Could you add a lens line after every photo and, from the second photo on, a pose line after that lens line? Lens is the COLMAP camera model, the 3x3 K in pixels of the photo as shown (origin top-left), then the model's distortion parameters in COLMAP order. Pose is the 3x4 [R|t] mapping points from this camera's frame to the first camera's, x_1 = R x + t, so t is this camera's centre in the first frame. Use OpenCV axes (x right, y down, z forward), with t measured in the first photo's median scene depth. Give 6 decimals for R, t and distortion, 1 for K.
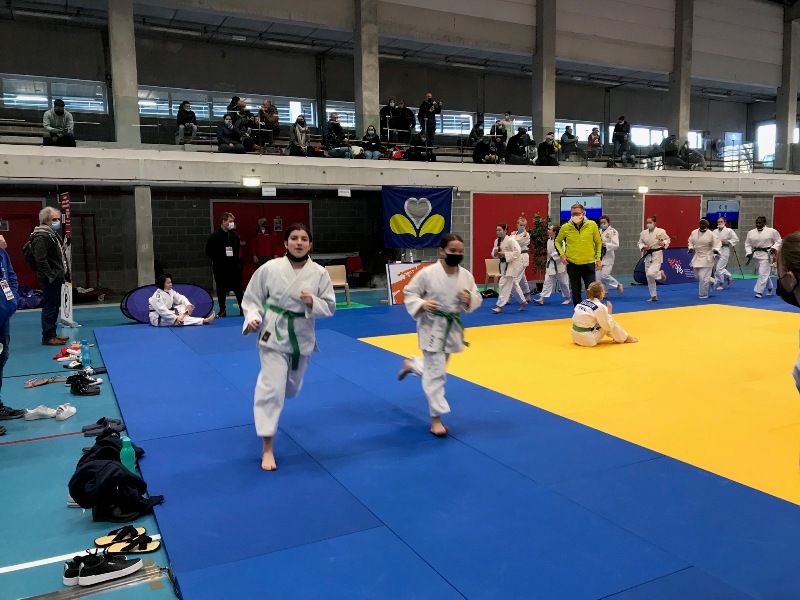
lens RADIAL K [[650.8, 0, 402.9], [0, 650.8, 290.3], [0, 0, 1]] dist [0.057862, -0.120060]
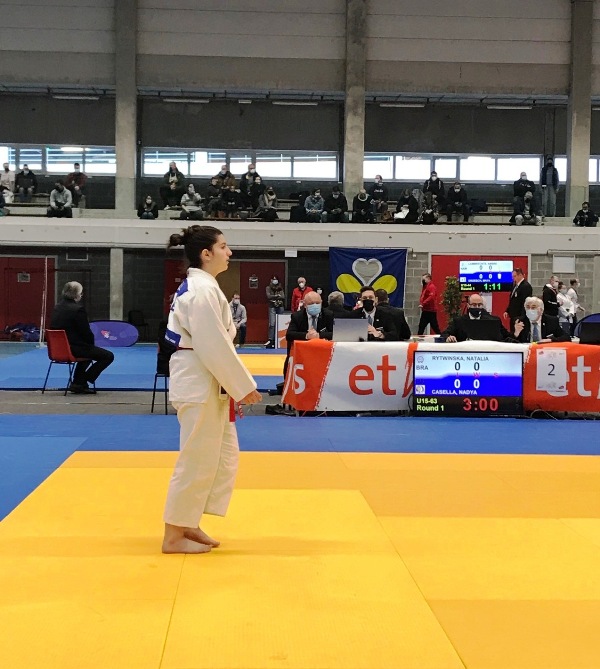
lens RADIAL K [[1340.7, 0, 300.0], [0, 1340.7, 334.5], [0, 0, 1]] dist [0.150190, -0.162251]
pose [[0.905728, 0.039379, -0.422025, 0.830515], [-0.068515, 0.996183, -0.054089, 0.100422], [0.418284, 0.077905, 0.904969, -0.963310]]
